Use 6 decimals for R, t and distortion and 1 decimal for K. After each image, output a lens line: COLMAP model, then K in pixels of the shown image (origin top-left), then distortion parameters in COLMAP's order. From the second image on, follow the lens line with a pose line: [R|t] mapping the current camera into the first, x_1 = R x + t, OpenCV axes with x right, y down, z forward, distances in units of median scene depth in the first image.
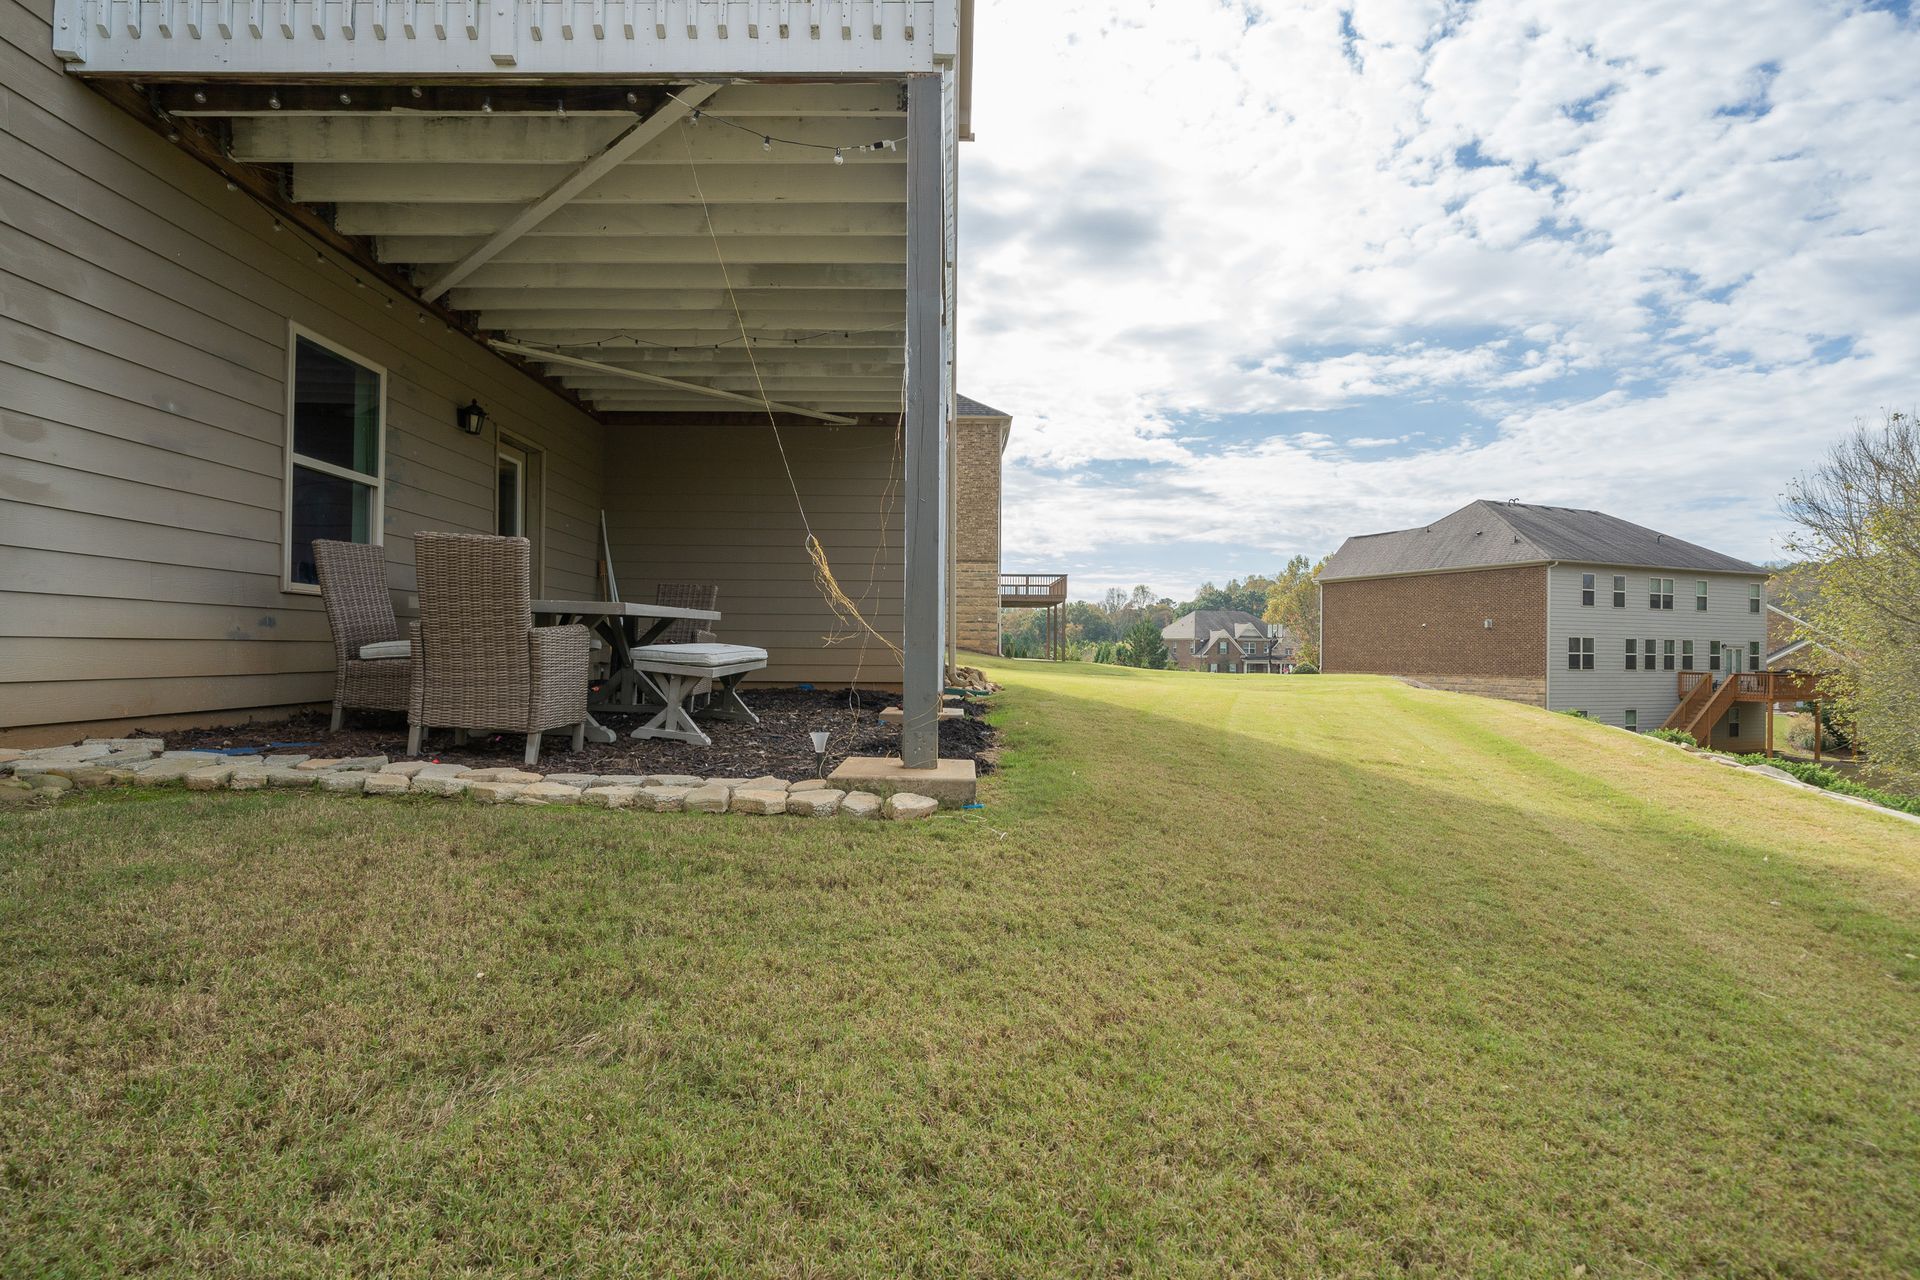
lens RADIAL K [[1080.5, 0, 964.4], [0, 1080.5, 649.2], [0, 0, 1]] dist [-0.007291, -0.000578]
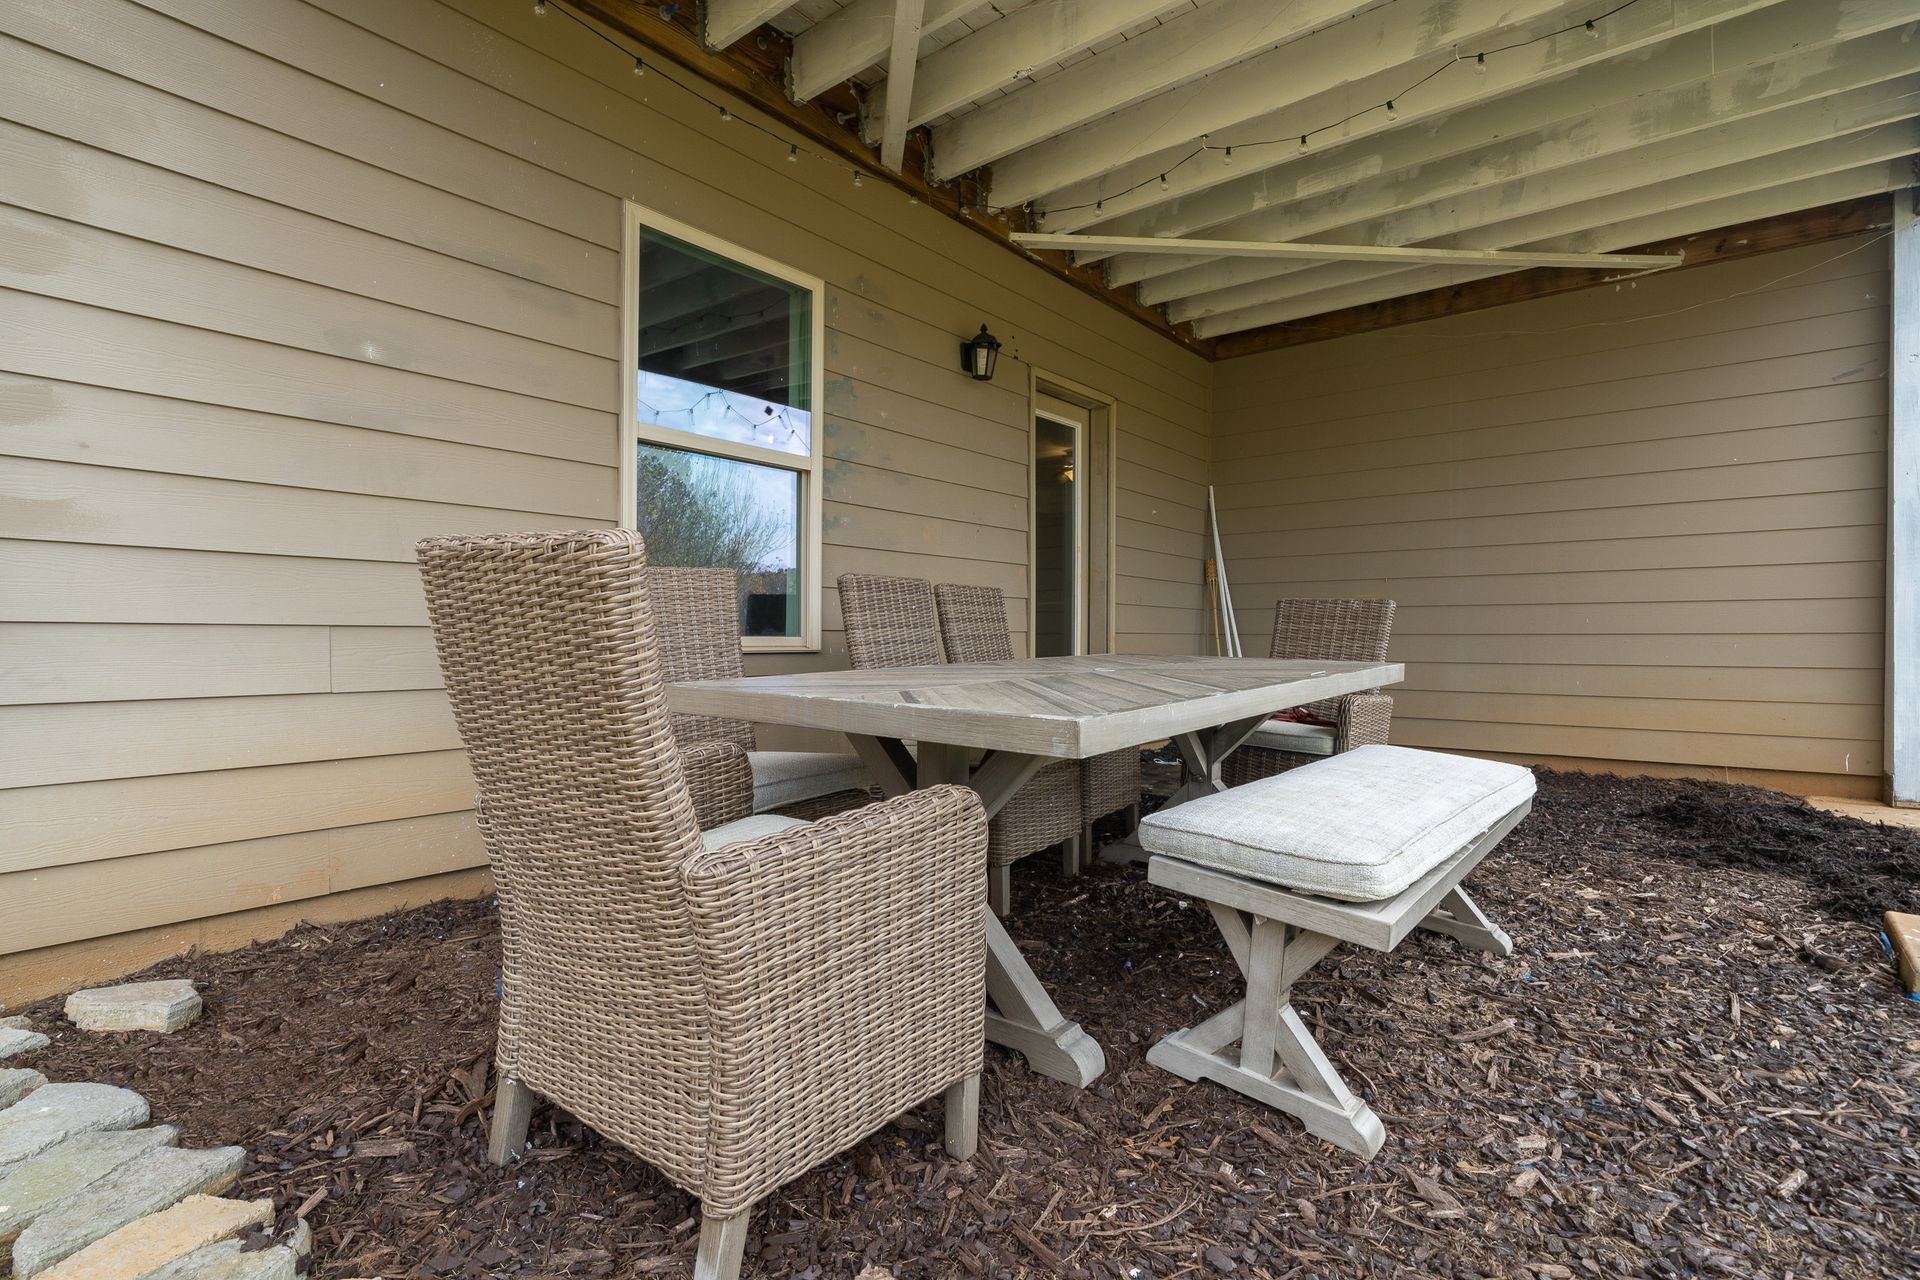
lens RADIAL K [[926.2, 0, 951.2], [0, 926.2, 656.0], [0, 0, 1]] dist [0.009586, -0.000973]
pose [[0.786222, -0.002315, -0.617940, -0.143770], [0.020095, 0.999560, 0.021823, -0.052129], [0.617617, -0.029575, 0.785922, 0.613423]]
